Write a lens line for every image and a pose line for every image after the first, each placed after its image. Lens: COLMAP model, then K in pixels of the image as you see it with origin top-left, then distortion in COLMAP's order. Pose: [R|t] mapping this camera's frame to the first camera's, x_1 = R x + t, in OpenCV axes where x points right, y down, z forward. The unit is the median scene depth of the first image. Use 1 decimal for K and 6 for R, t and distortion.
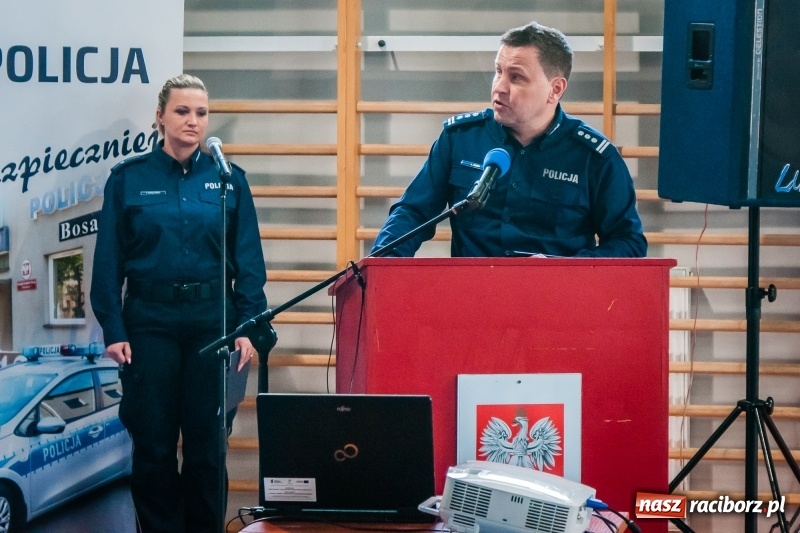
lens RADIAL K [[2947.0, 0, 435.9], [0, 2947.0, 238.3], [0, 0, 1]] dist [0.140407, 0.000000]
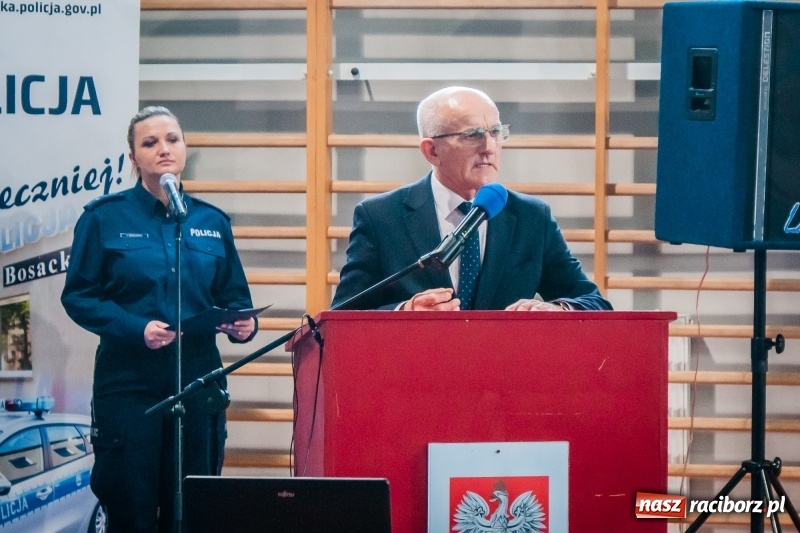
lens RADIAL K [[2772.0, 0, 429.5], [0, 2772.0, 289.4], [0, 0, 1]] dist [0.140970, 0.000000]
pose [[0.999985, -0.000625, -0.005507, 0.009882], [0.000671, 0.999964, 0.008404, -0.005429], [0.005501, -0.008408, 0.999950, 0.136025]]
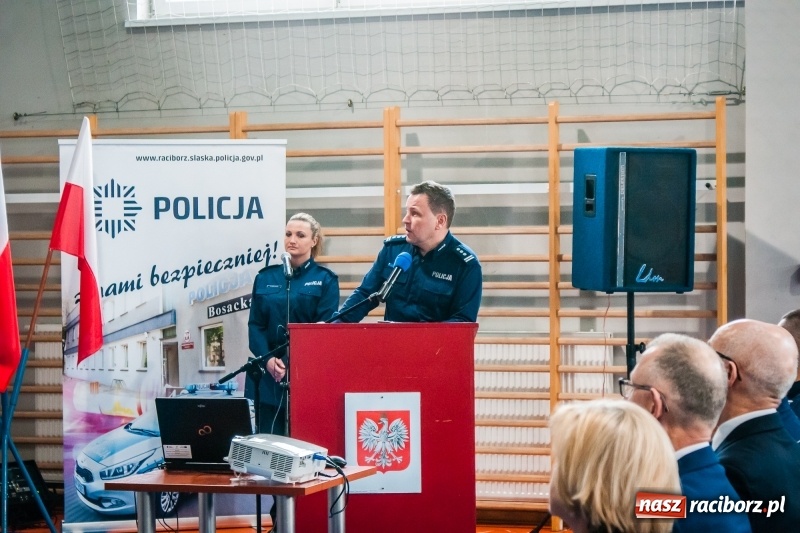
lens RADIAL K [[2571.2, 0, 470.0], [0, 2571.2, 258.7], [0, 0, 1]] dist [0.200374, 0.000000]
pose [[0.975733, -0.012992, -0.218579, 0.317085], [0.006648, 0.999536, -0.029736, 0.011132], [0.218864, 0.027561, 0.975366, -0.330567]]
